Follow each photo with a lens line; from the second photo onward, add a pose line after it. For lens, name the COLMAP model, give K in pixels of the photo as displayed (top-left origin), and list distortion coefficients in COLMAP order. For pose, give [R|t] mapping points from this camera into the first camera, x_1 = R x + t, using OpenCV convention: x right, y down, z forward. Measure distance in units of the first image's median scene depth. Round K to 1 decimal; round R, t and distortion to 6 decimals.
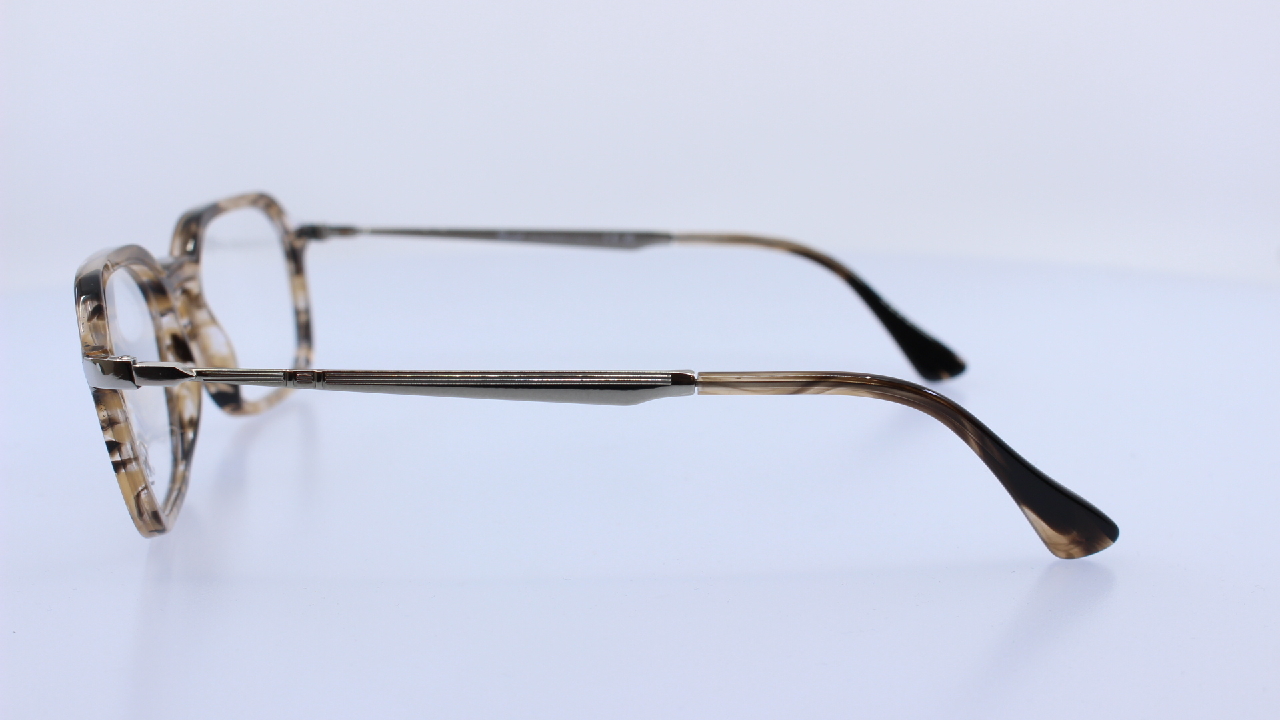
lens RADIAL K [[1708.1, 0, 640.0], [0, 1708.1, 360.0], [0, 0, 1]] dist [-0.052223, 0.018912]
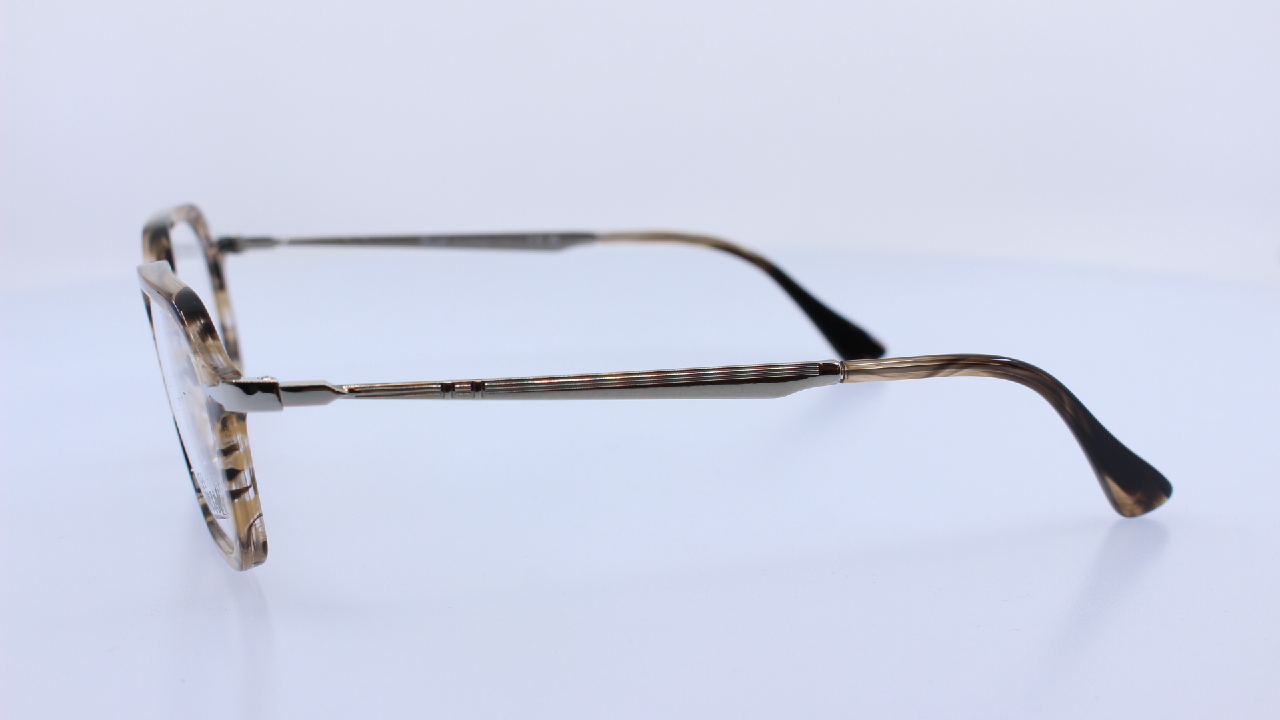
lens RADIAL K [[1708.1, 0, 640.0], [0, 1708.1, 360.0], [0, 0, 1]] dist [-0.052223, 0.018912]
pose [[0.965548, -0.052607, 0.254850, -0.220275], [0.053069, 0.998578, 0.005068, -0.003401], [-0.254754, 0.008632, 0.966967, 0.022862]]
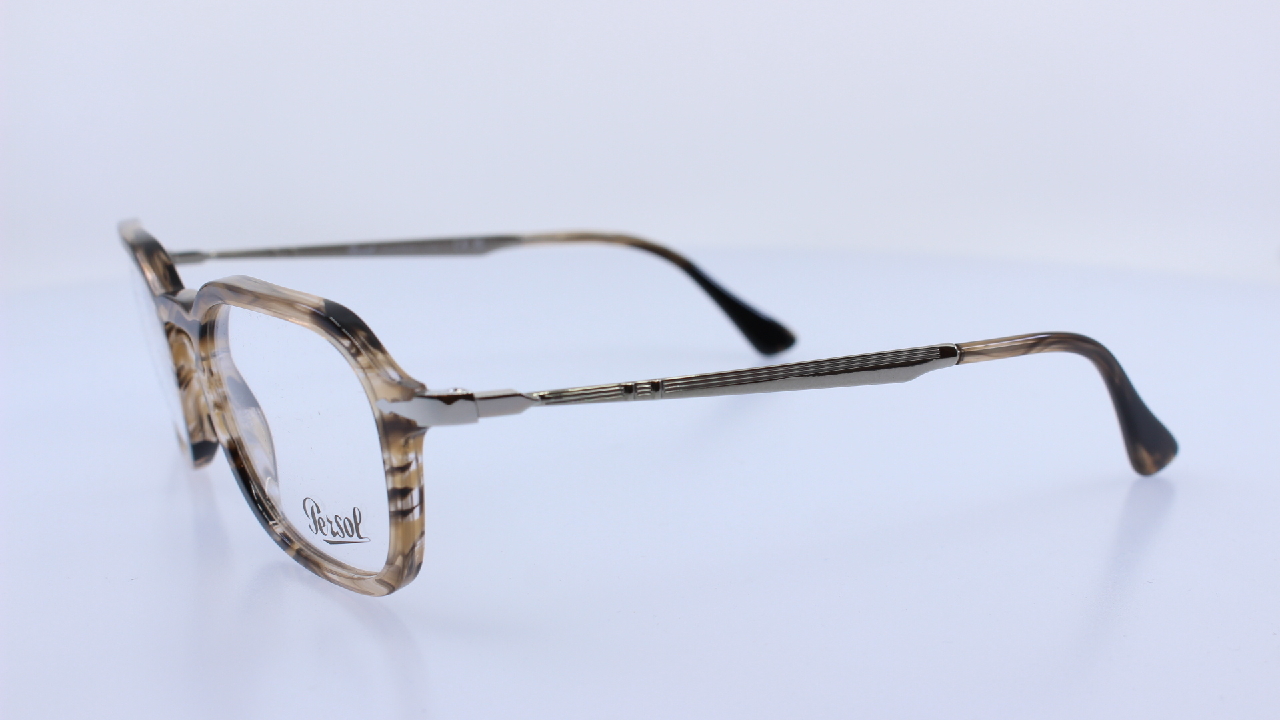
lens RADIAL K [[1708.1, 0, 640.0], [0, 1708.1, 360.0], [0, 0, 1]] dist [-0.052223, 0.018912]
pose [[0.861964, -0.101051, 0.496796, -0.429764], [0.103502, 0.994371, 0.022681, -0.017768], [-0.496292, 0.031869, 0.867571, 0.106564]]
